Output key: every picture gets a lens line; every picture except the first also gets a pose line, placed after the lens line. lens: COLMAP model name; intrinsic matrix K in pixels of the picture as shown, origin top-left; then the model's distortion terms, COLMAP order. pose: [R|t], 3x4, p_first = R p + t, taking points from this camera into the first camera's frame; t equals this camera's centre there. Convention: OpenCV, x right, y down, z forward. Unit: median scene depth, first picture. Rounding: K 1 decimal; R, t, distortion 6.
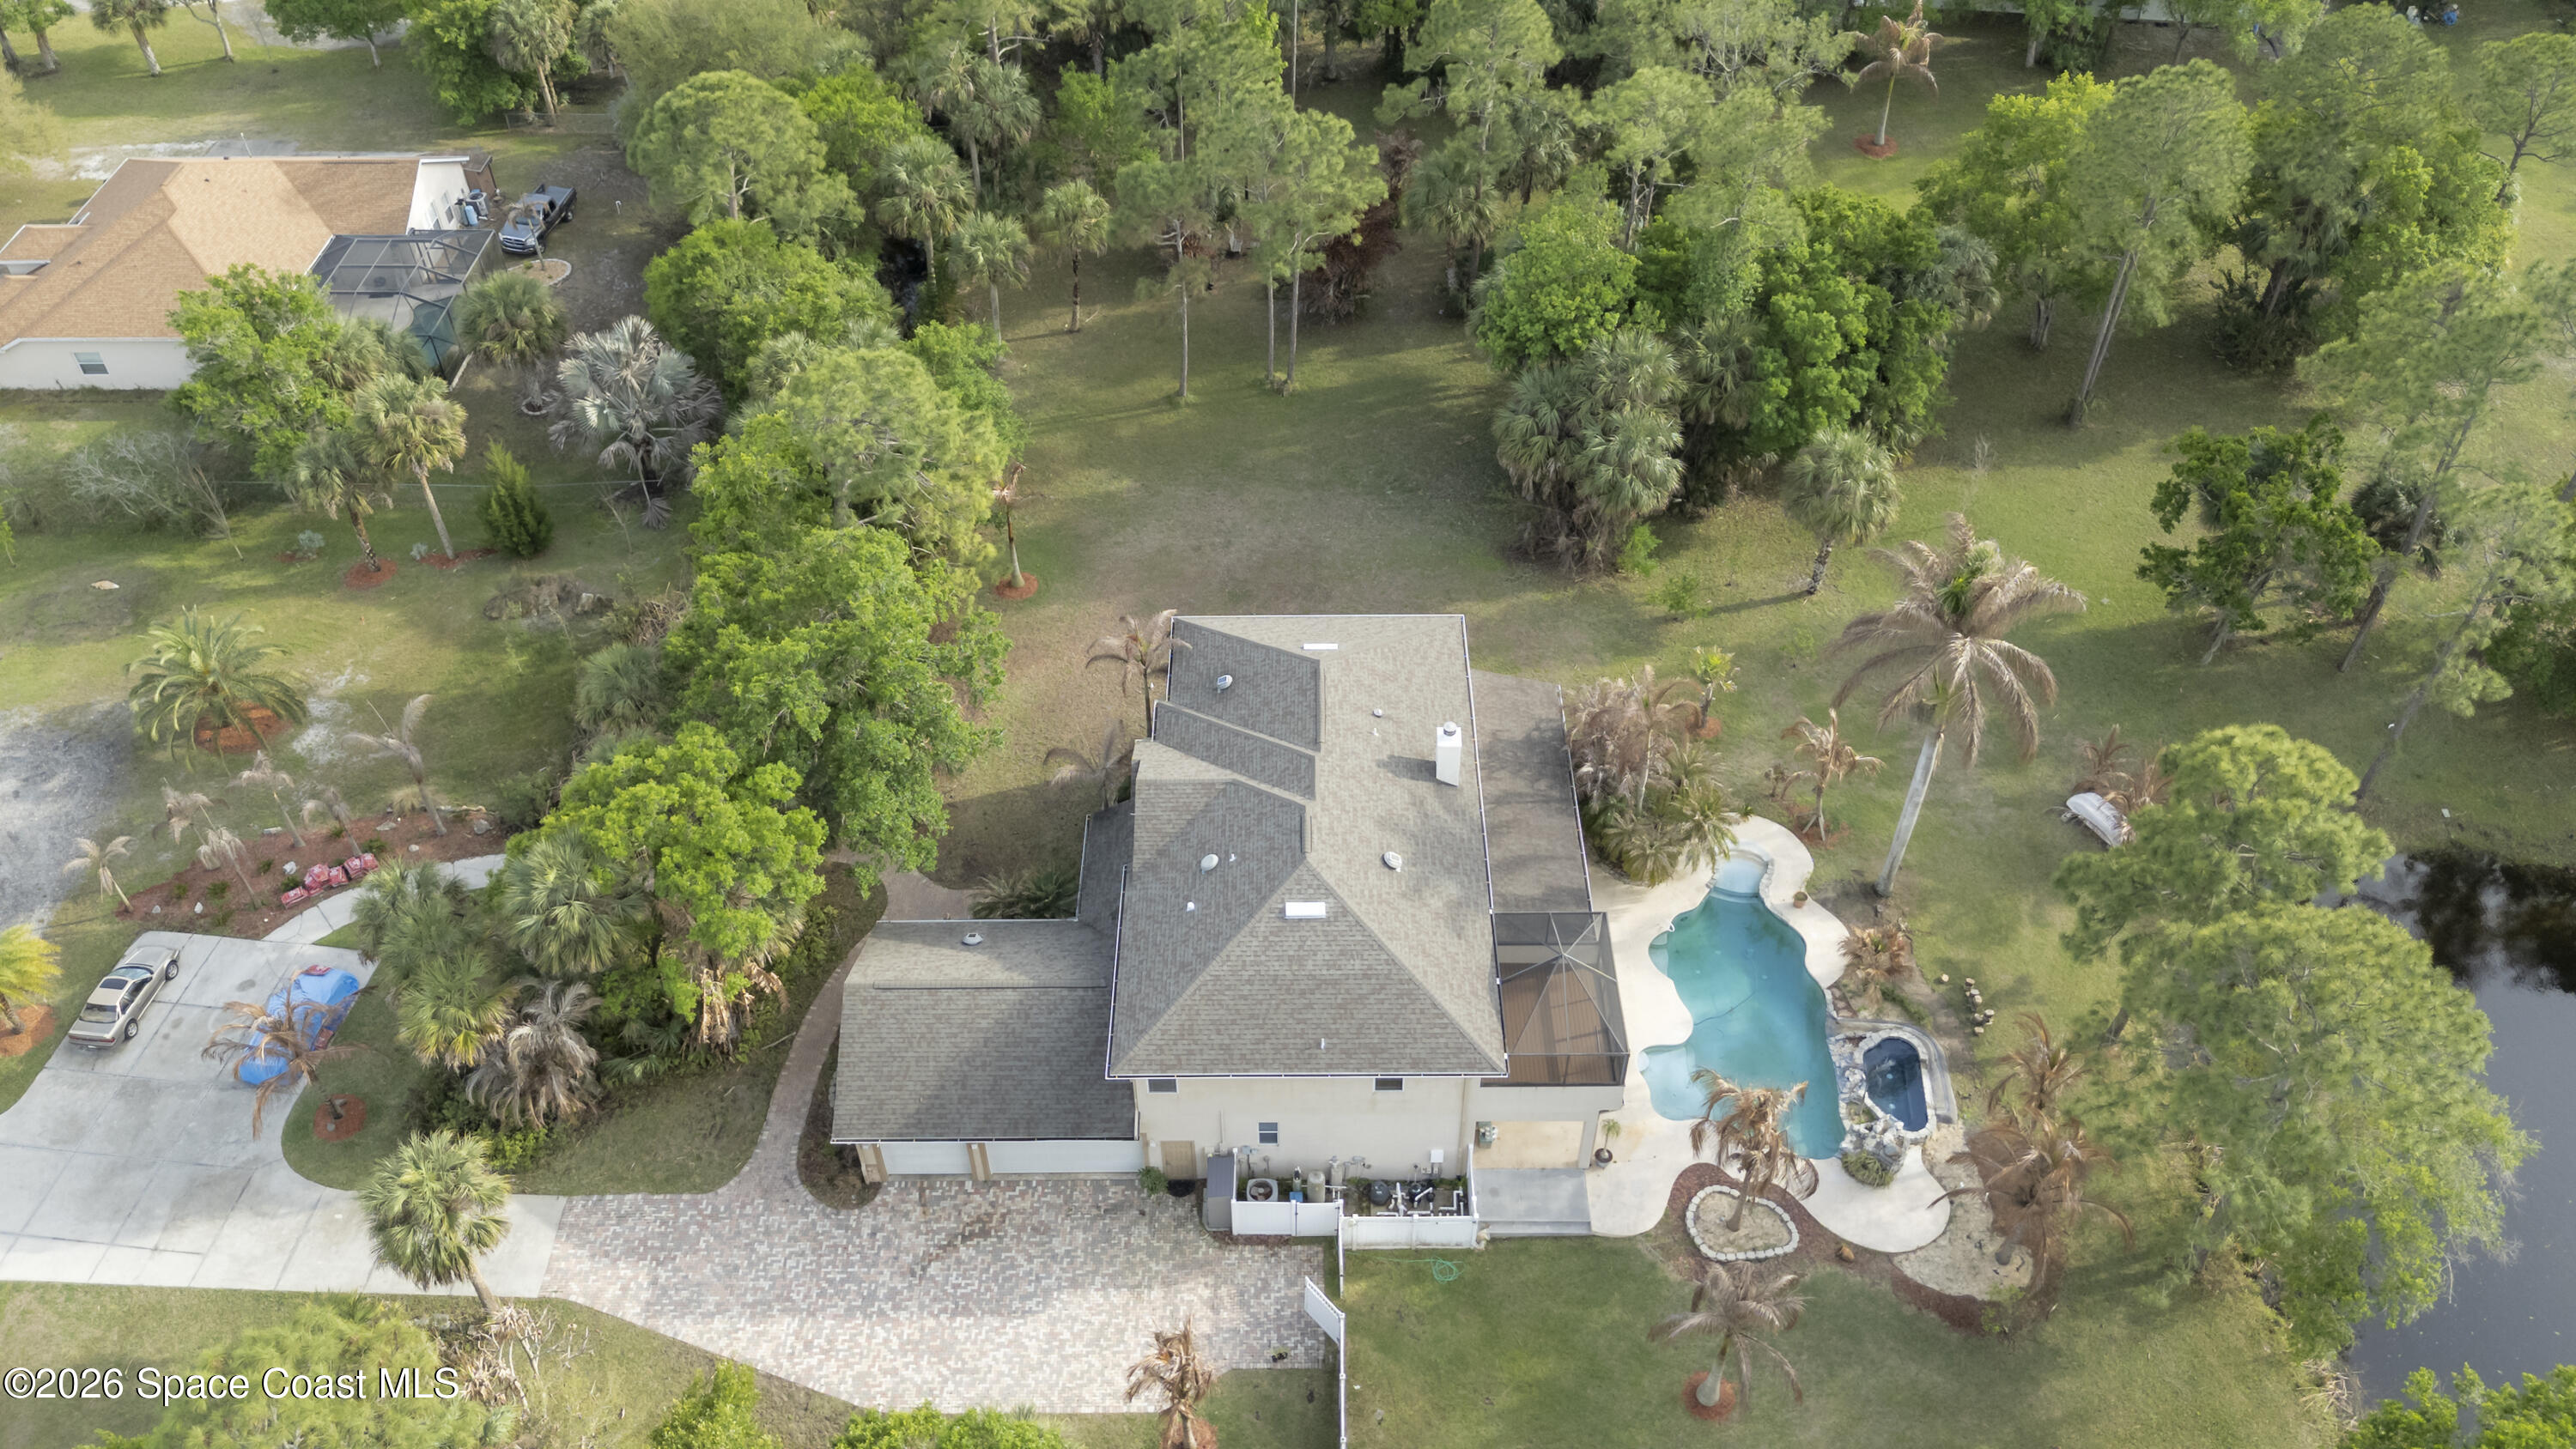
lens RADIAL K [[1878.2, 0, 1288.3], [0, 1878.2, 730.8], [0, 0, 1]] dist [0.024365, -0.019595]
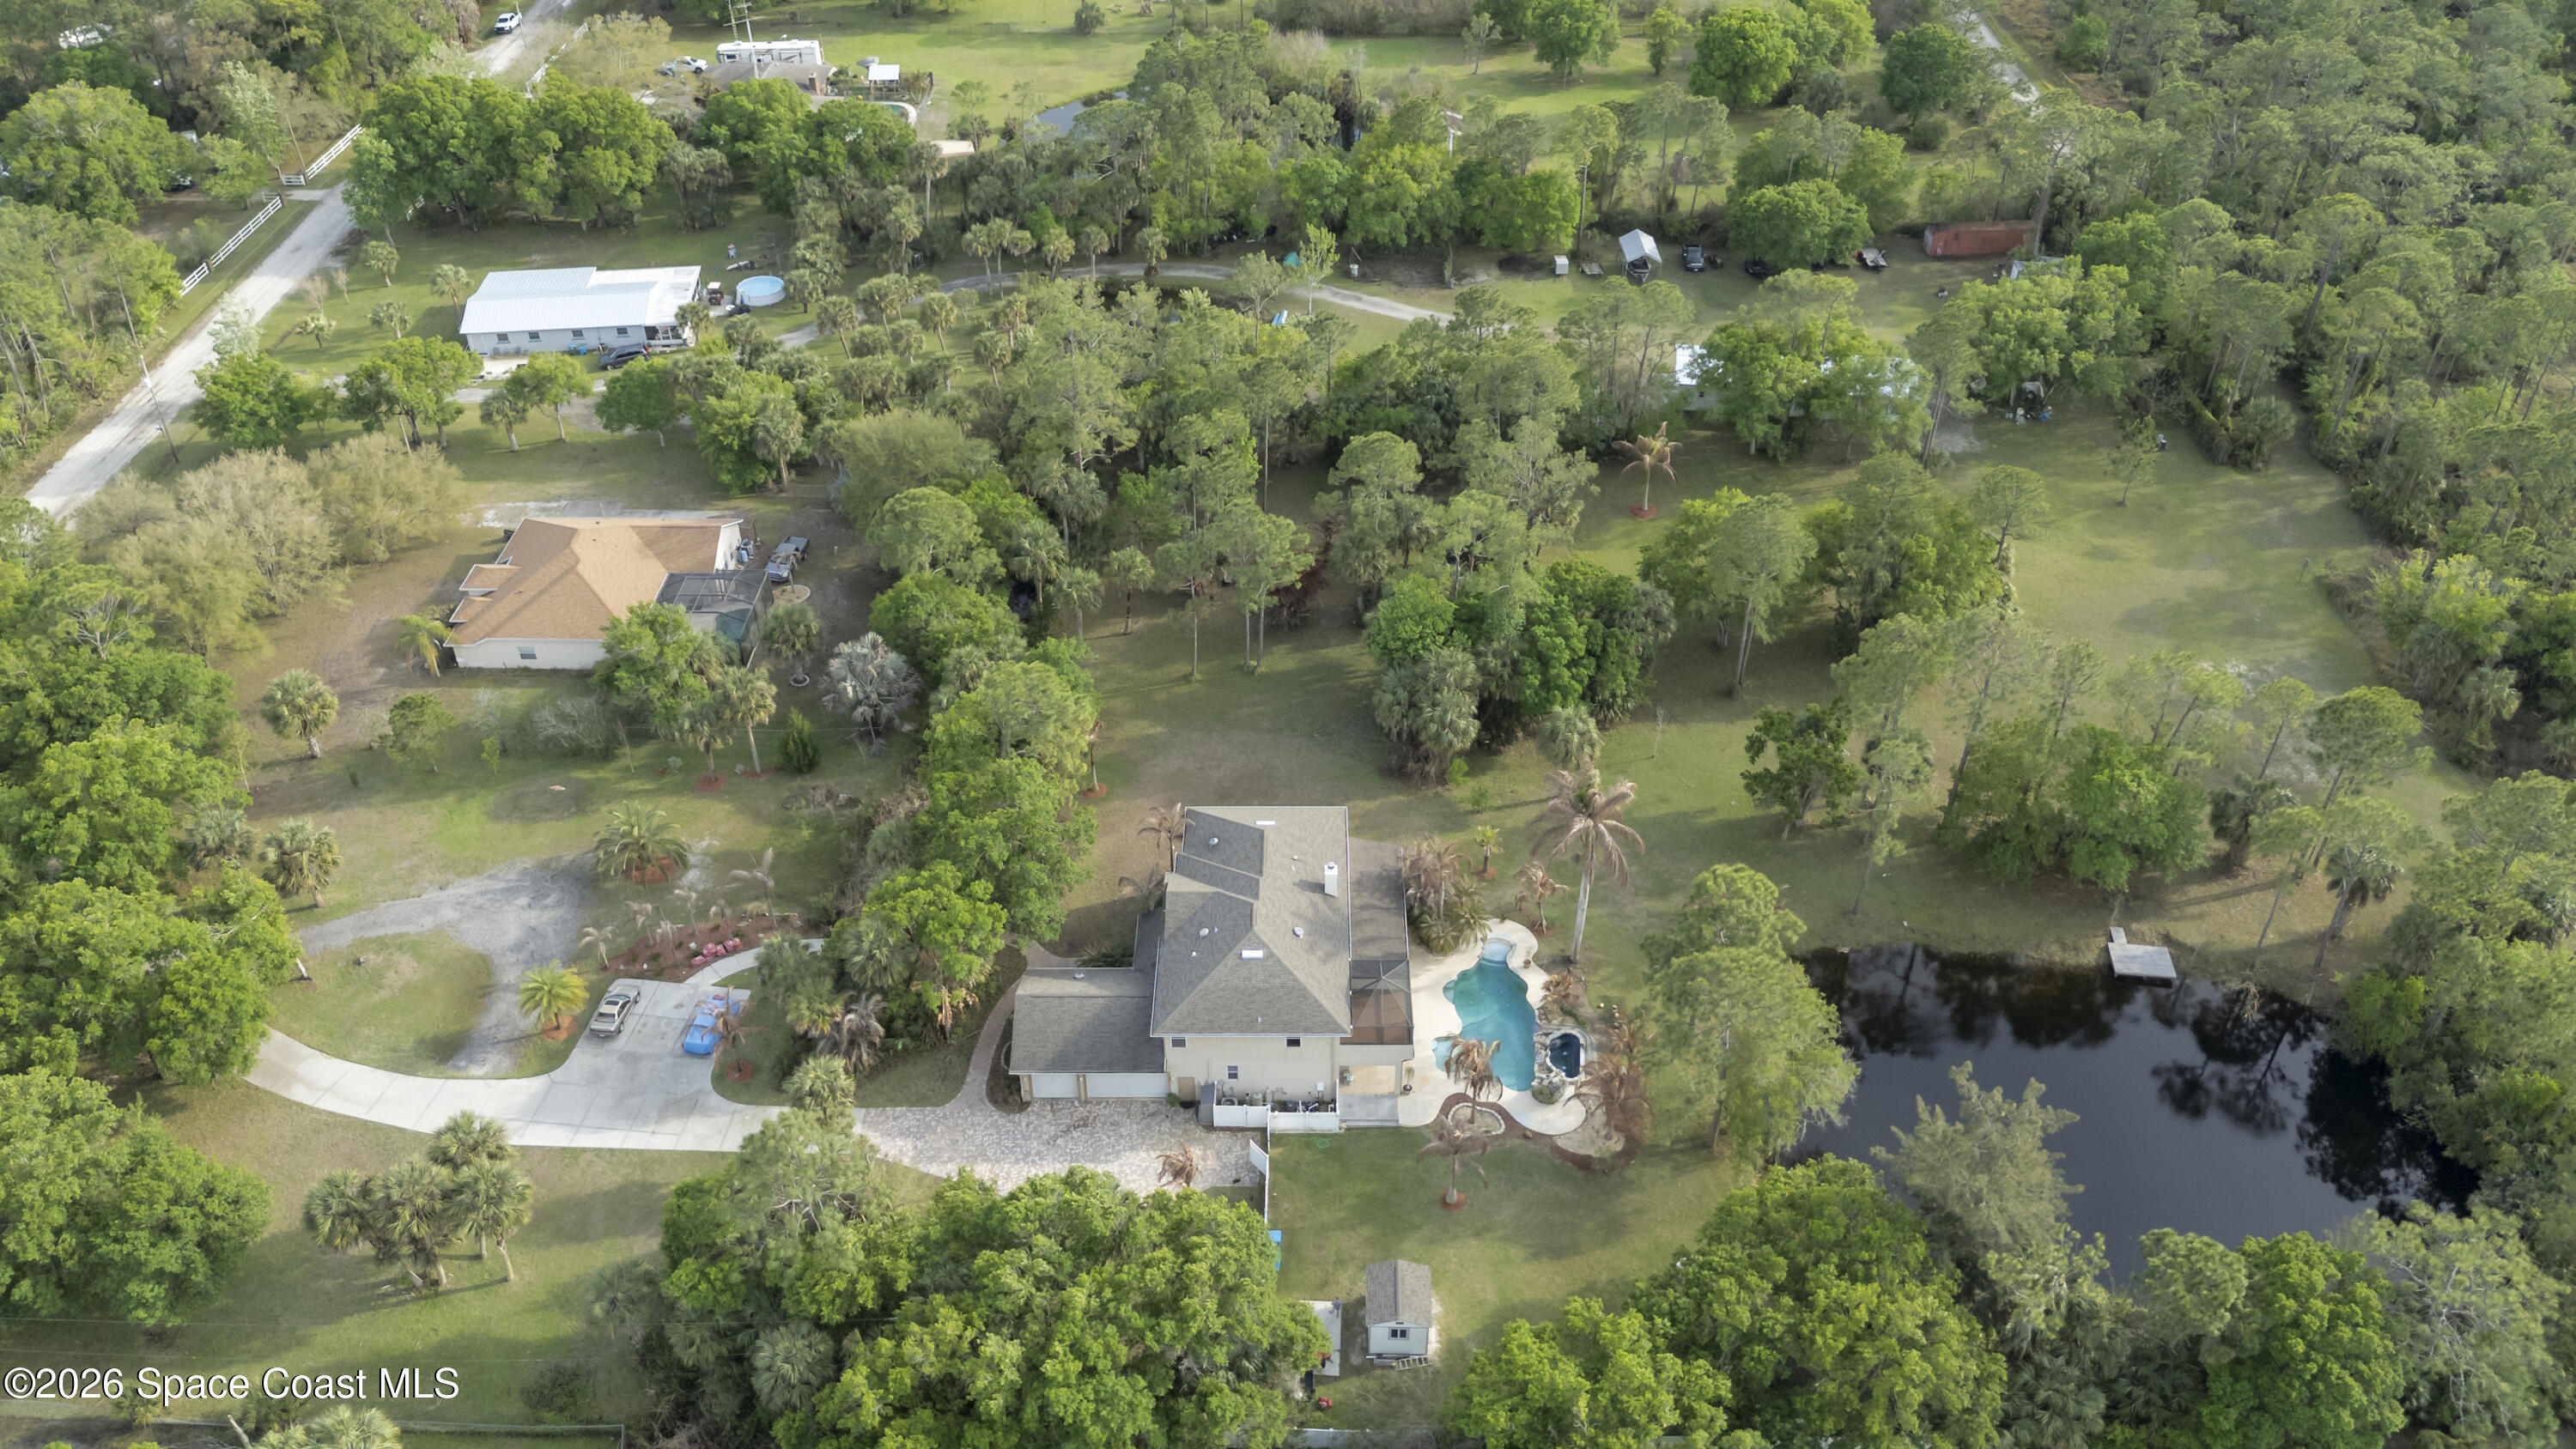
lens RADIAL K [[1878.2, 0, 1293.9], [0, 1878.2, 720.6], [0, 0, 1]] dist [0.024365, -0.019595]
pose [[0.999985, 0.005222, -0.001792, 0.045865], [-0.005395, 0.993227, -0.116061, 0.066219], [0.001174, 0.116068, 0.993241, -0.818351]]
